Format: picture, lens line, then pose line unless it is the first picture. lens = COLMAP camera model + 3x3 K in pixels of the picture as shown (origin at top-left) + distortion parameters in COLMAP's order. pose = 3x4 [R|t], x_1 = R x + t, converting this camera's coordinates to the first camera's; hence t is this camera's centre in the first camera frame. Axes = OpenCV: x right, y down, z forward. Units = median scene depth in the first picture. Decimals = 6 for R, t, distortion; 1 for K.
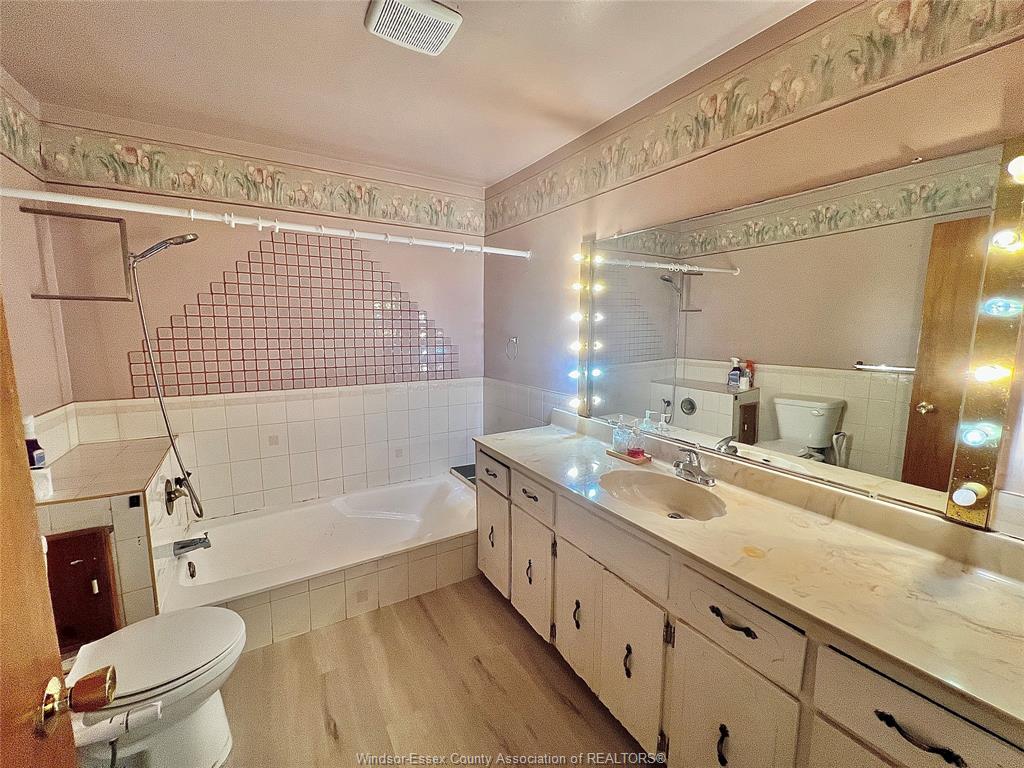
lens RADIAL K [[412.1, 0, 511.0], [0, 412.1, 380.8], [0, 0, 1]] dist [-0.000960, 0.000089]
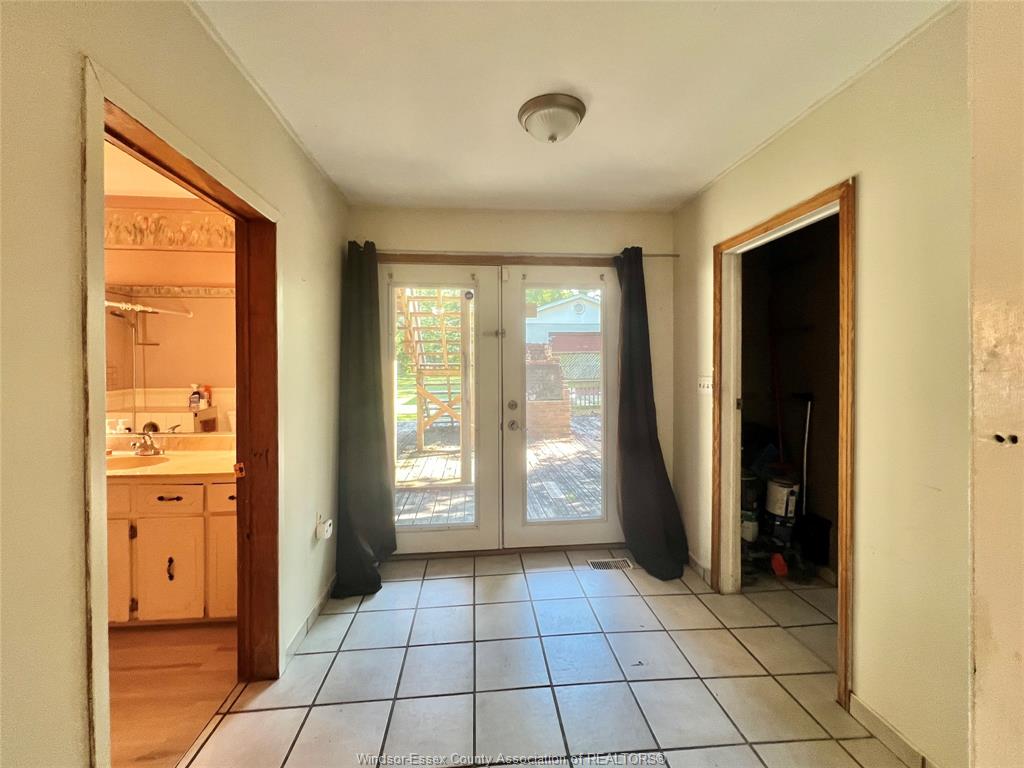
lens RADIAL K [[418.3, 0, 507.6], [0, 418.3, 365.5], [0, 0, 1]] dist [-0.002579, -0.000207]
pose [[0.451834, -0.007948, 0.892067, -0.184462], [0.118061, 0.991698, -0.050963, 0.082037], [-0.884255, 0.128345, 0.449021, -0.505911]]
